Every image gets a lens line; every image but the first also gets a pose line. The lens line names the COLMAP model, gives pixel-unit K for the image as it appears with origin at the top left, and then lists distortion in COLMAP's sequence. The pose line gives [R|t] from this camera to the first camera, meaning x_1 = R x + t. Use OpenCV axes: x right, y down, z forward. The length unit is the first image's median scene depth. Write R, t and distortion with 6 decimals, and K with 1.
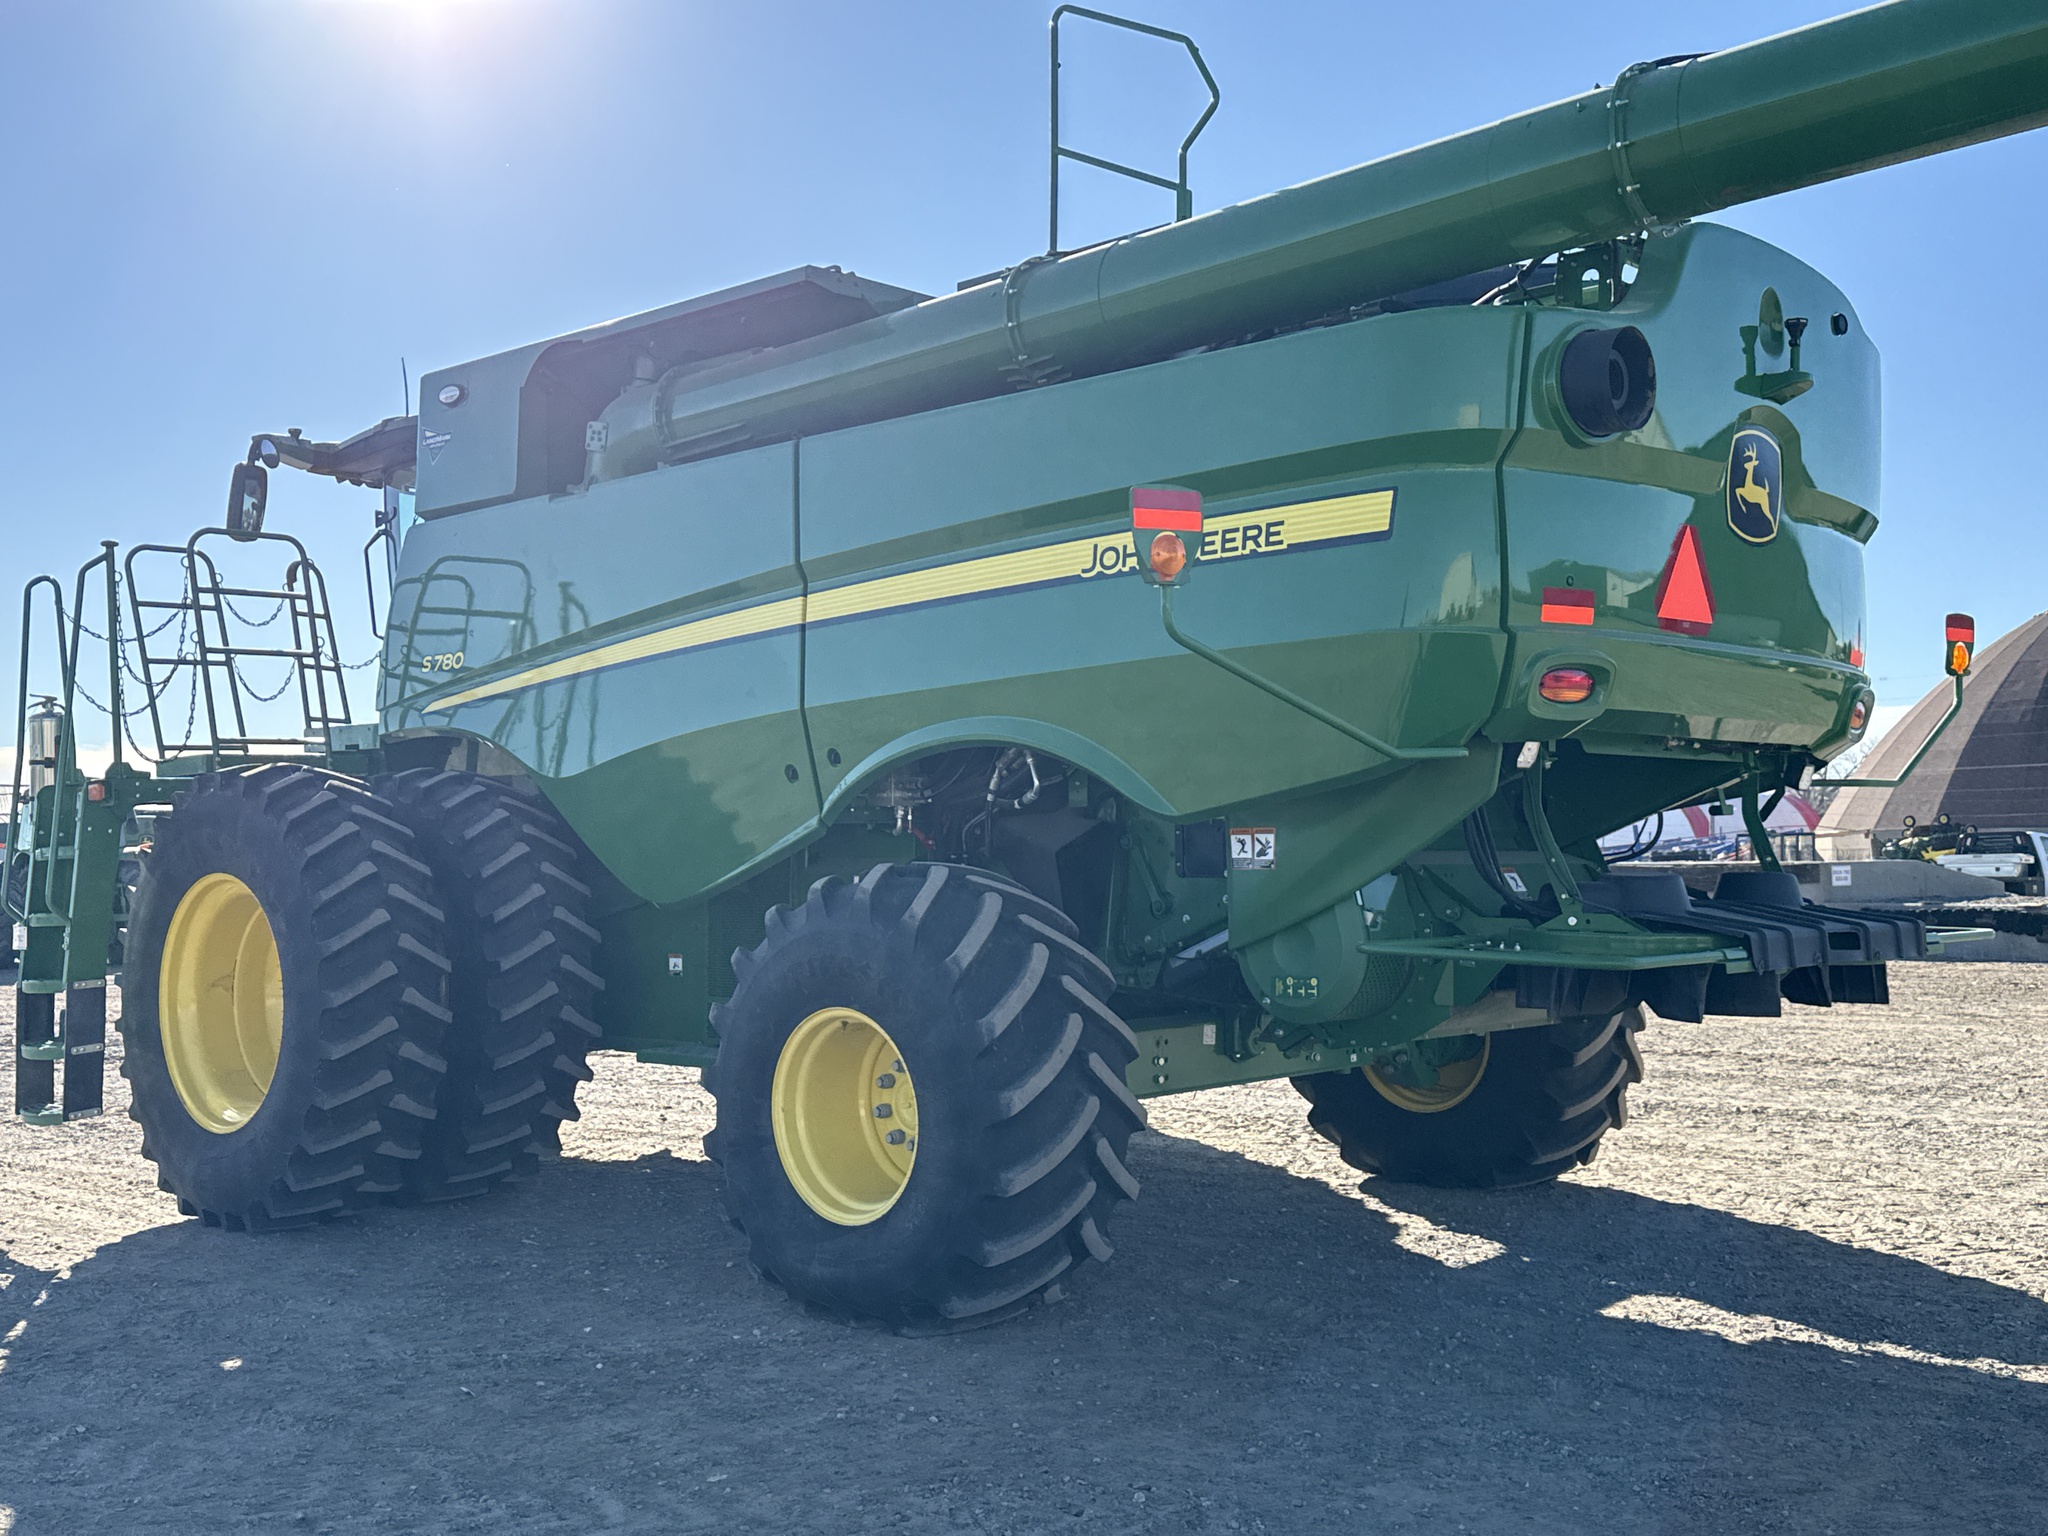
lens RADIAL K [[2136.1, 0, 1015.4], [0, 2136.1, 757.7], [0, 0, 1]] dist [0.144959, 0.000000]
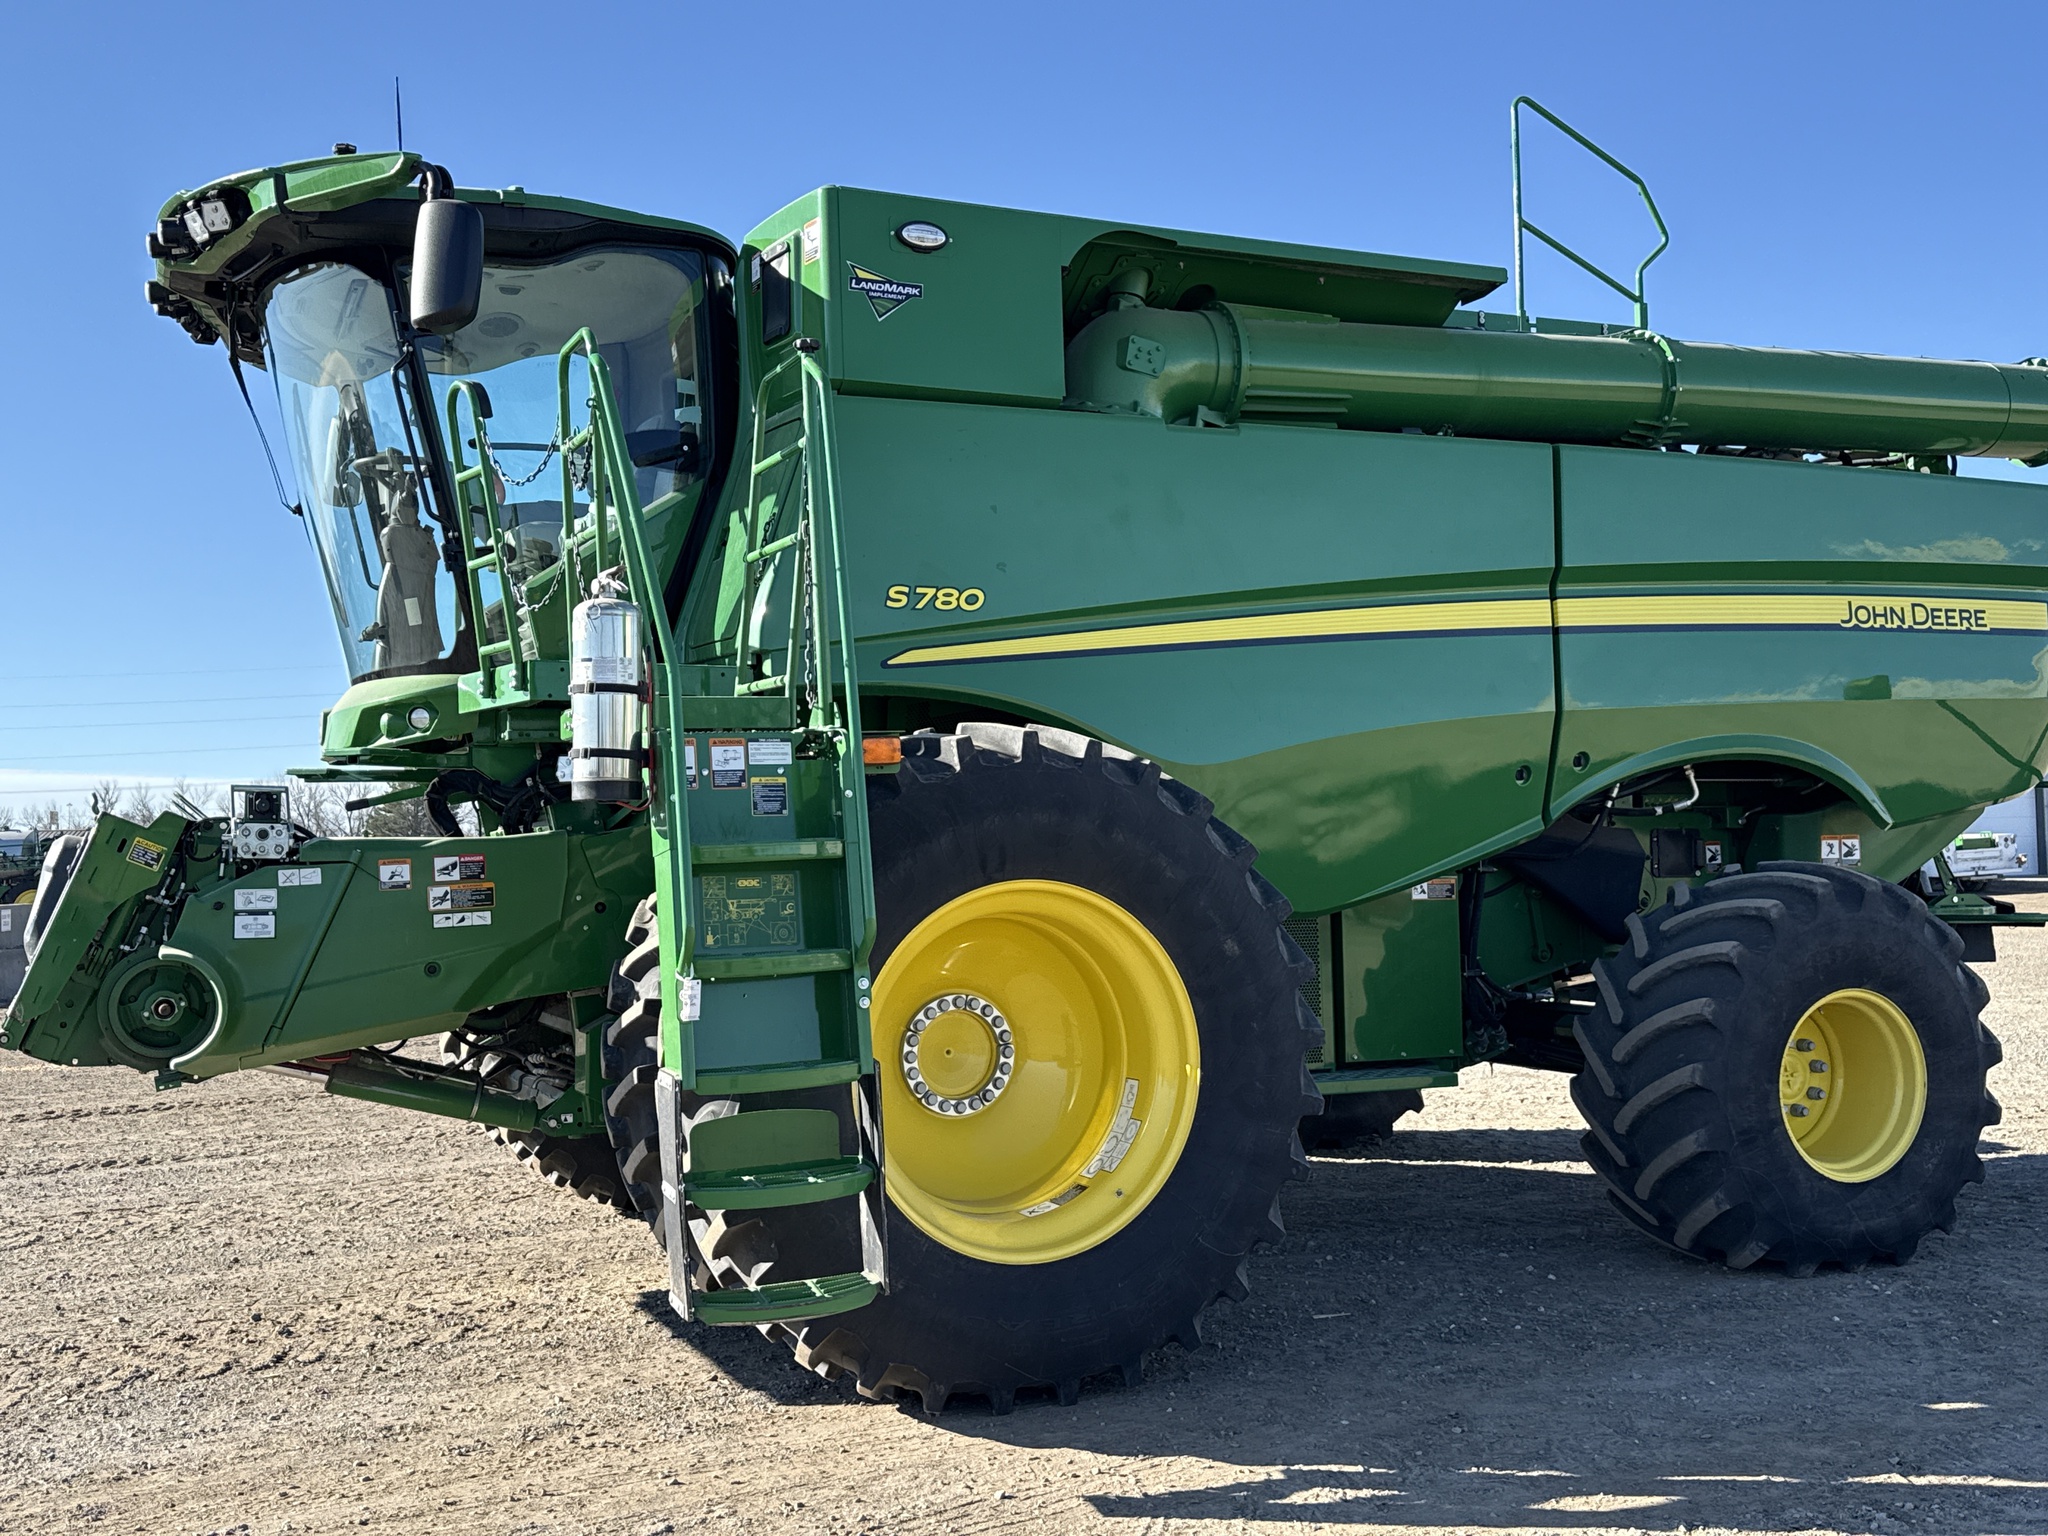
lens RADIAL K [[2094.5, 0, 1036.0], [0, 2094.5, 756.1], [0, 0, 1]] dist [0.073951, 0.000000]
pose [[0.385859, 0.052346, 0.921072, -1.242214], [-0.028003, 0.998593, -0.045021, 0.056039], [-0.922133, -0.008421, 0.386782, 0.945885]]
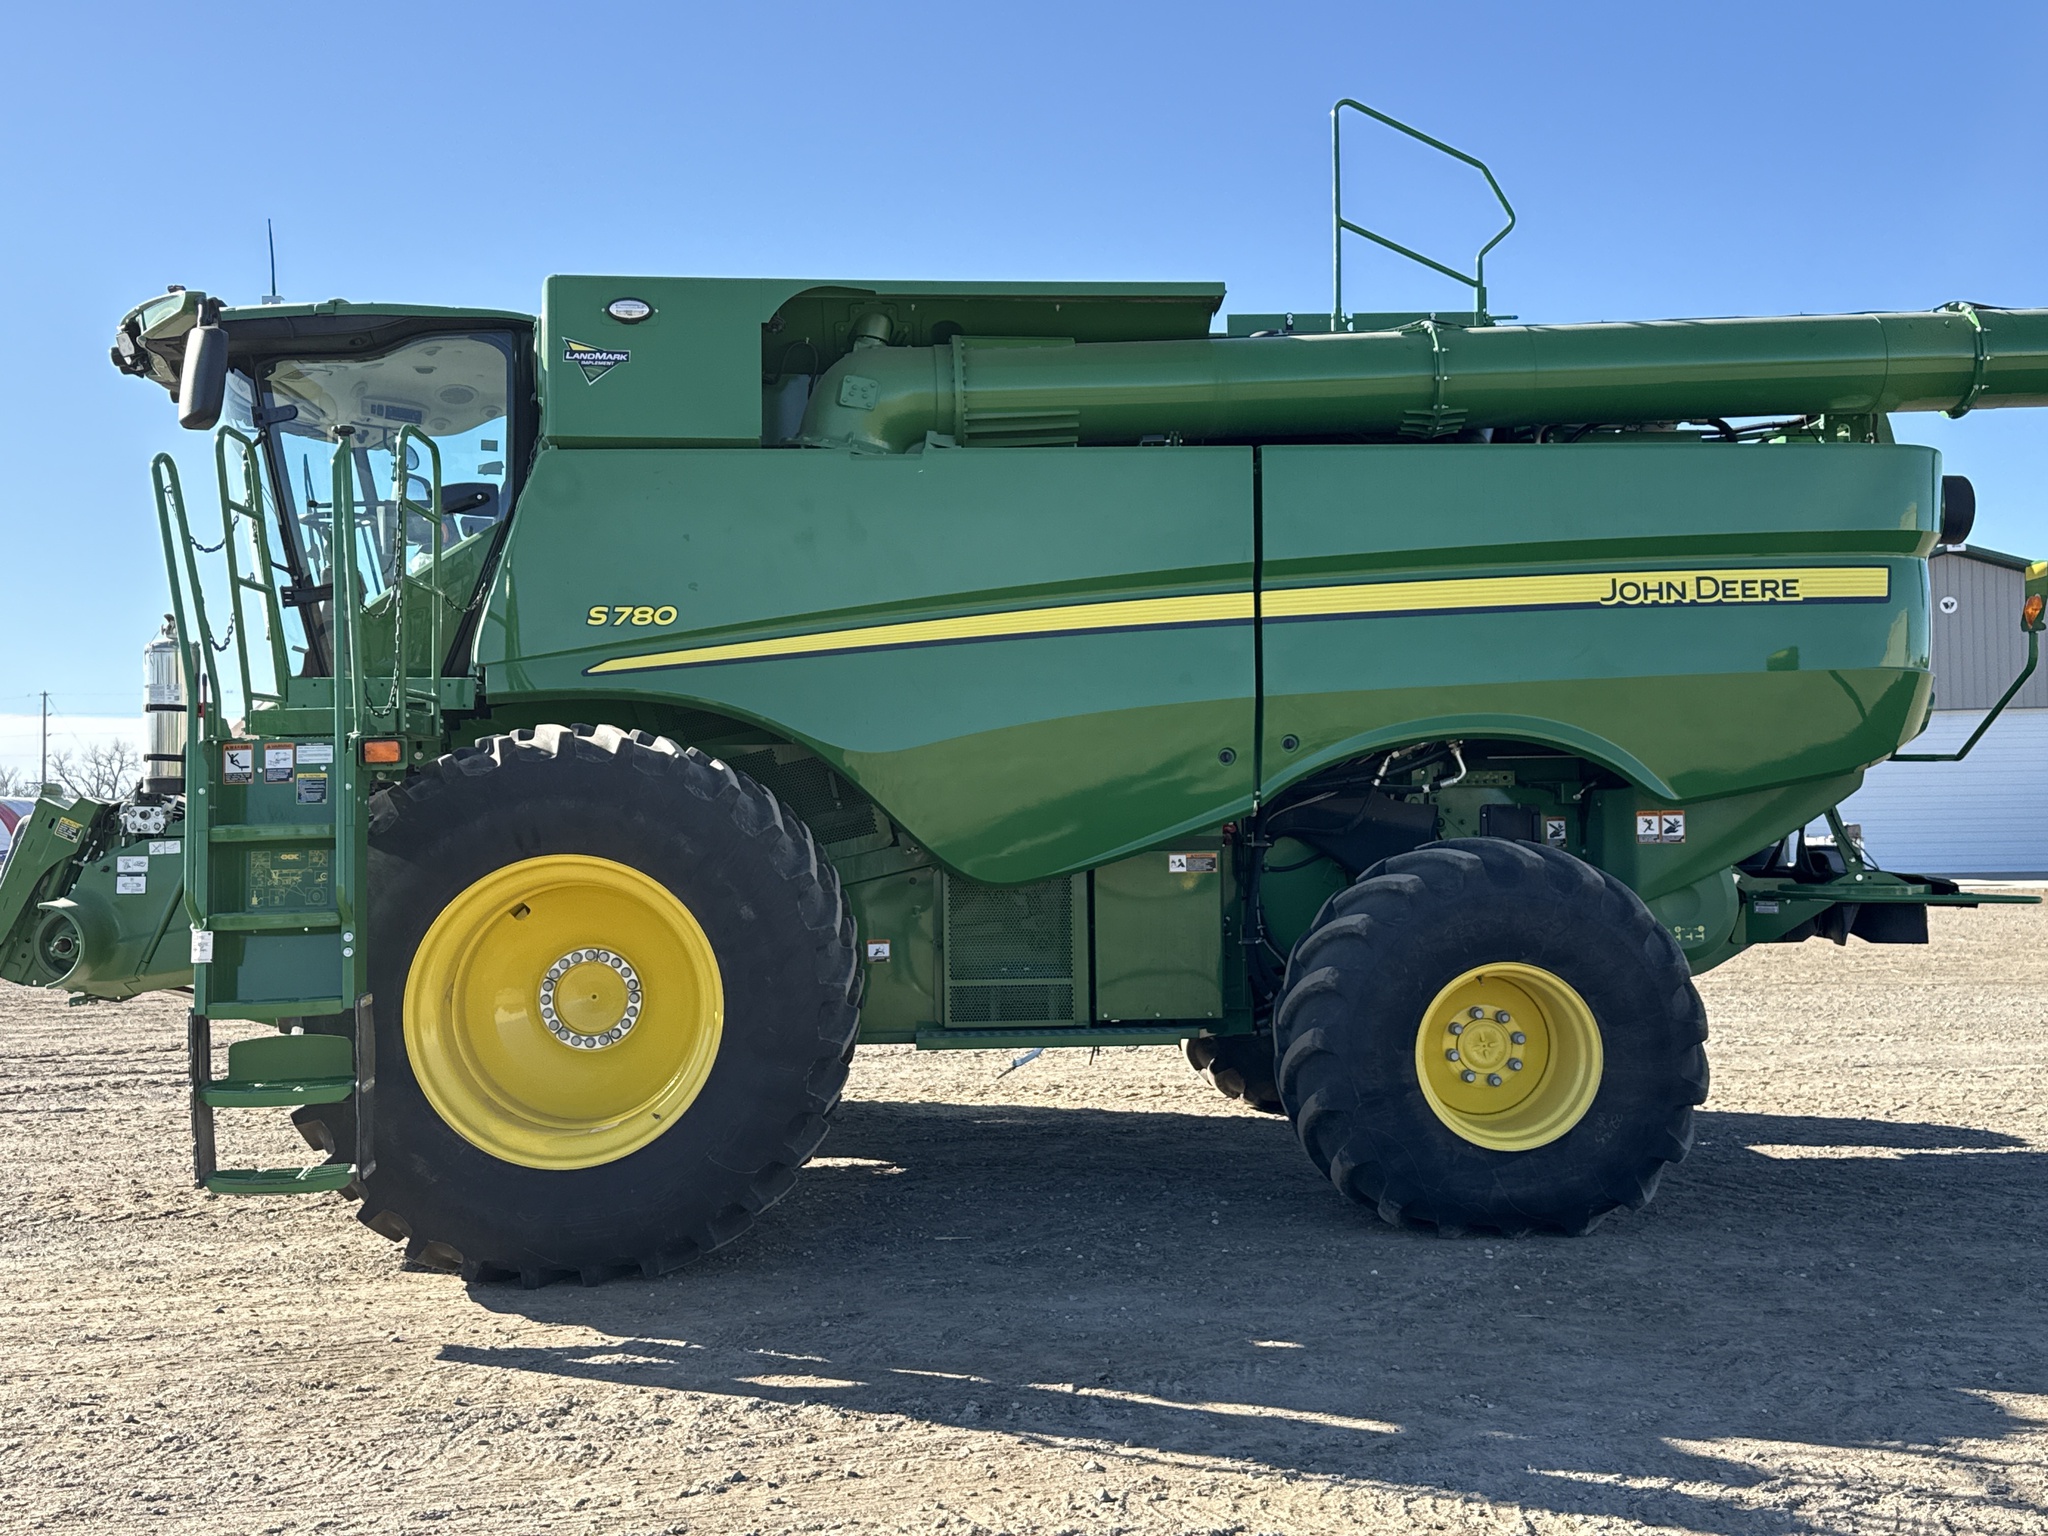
lens RADIAL K [[2089.7, 0, 1030.5], [0, 2089.7, 762.1], [0, 0, 1]] dist [0.093516, 0.000000]
pose [[0.685297, 0.028401, 0.727710, -1.056947], [-0.026500, 0.999550, -0.014054, 0.031182], [-0.727782, -0.009653, 0.685741, 0.406518]]
